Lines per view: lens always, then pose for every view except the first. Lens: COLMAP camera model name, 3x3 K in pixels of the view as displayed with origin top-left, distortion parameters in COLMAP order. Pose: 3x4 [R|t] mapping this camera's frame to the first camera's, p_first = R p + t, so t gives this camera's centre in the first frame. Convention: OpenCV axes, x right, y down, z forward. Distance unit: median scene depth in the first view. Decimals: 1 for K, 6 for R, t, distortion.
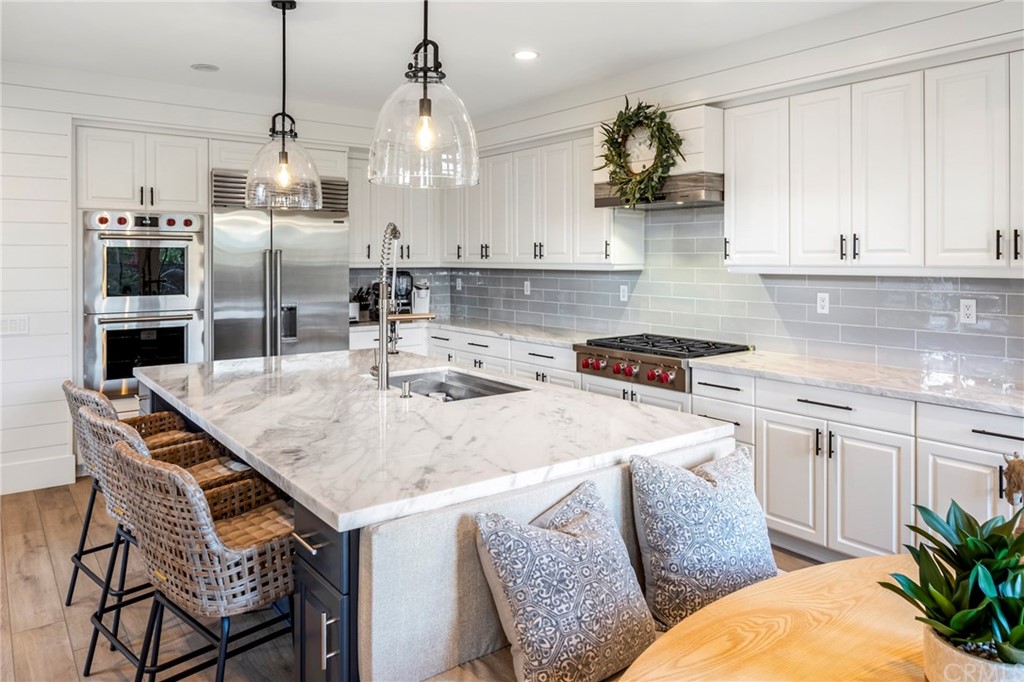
lens RADIAL K [[713.7, 0, 508.8], [0, 713.7, 257.8], [0, 0, 1]] dist [0.003068, 0.000519]
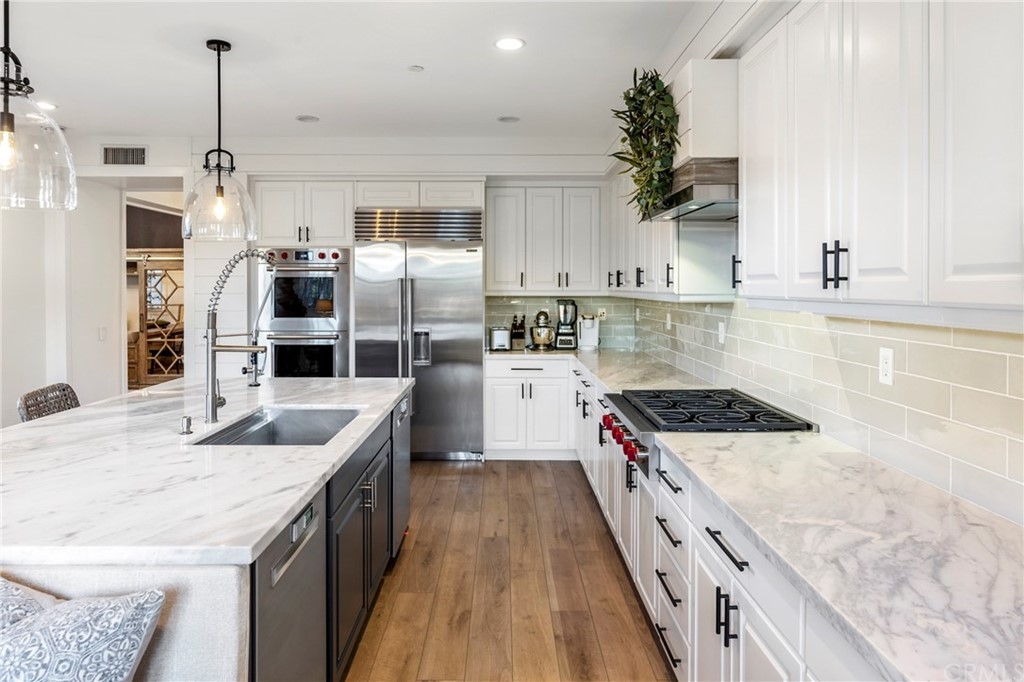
lens RADIAL K [[645.7, 0, 503.7], [0, 645.7, 287.6], [0, 0, 1]] dist [-0.031855, 0.001234]
pose [[0.804069, 0.001353, -0.594535, 0.398027], [0.000540, 0.999995, 0.003007, -0.000301], [0.594536, -0.002739, 0.804064, 0.330665]]
